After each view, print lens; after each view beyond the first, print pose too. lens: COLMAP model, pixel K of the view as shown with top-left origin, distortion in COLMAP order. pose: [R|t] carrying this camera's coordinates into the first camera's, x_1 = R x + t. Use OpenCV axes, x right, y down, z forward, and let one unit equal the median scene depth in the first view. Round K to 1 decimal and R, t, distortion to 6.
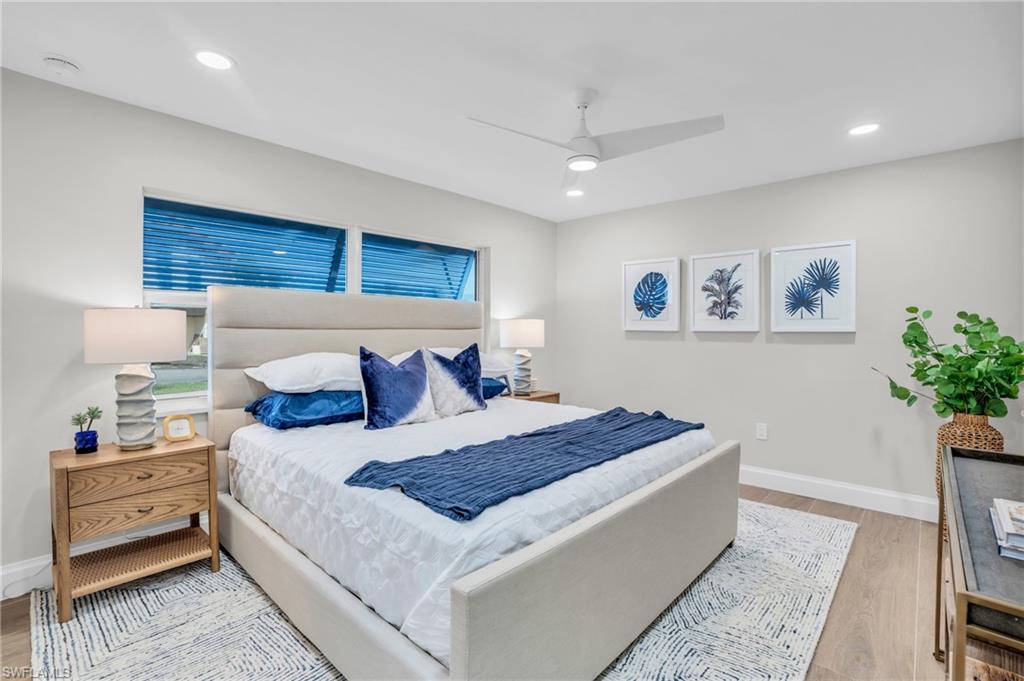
lens RADIAL K [[476.0, 0, 511.6], [0, 476.0, 337.6], [0, 0, 1]] dist [-0.063840, 0.024910]
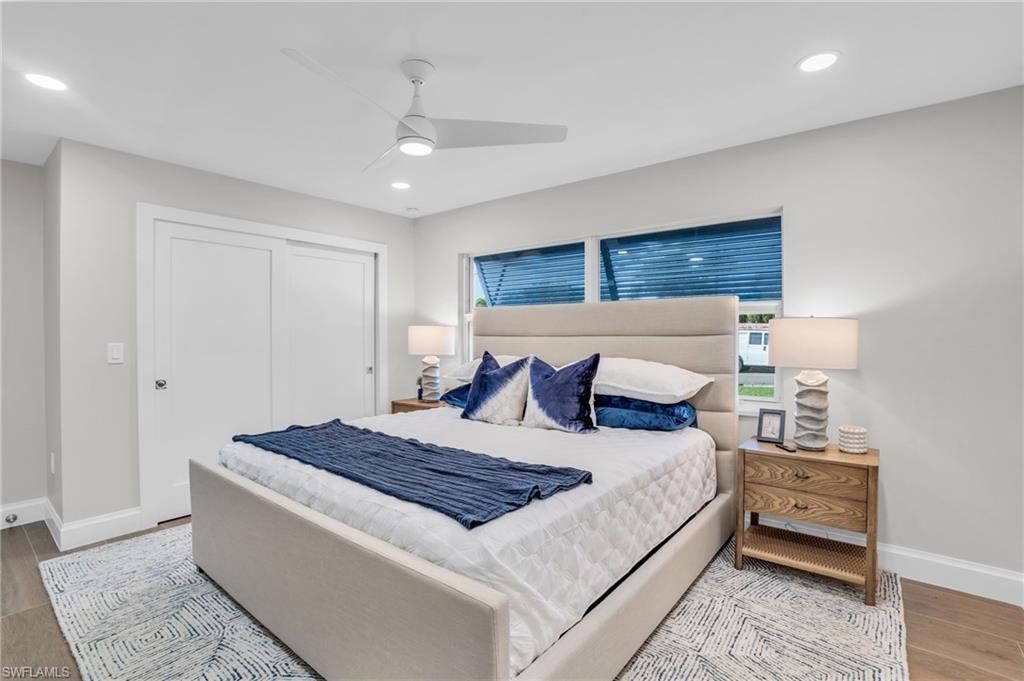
lens RADIAL K [[481.3, 0, 512.0], [0, 481.3, 340.5], [0, 0, 1]] dist [-0.047845, 0.000467]
pose [[0.052858, 0.002890, -0.998598, 0.908260], [-0.012814, 0.999915, 0.002215, -0.011370], [0.998520, 0.012679, 0.052891, 0.999408]]
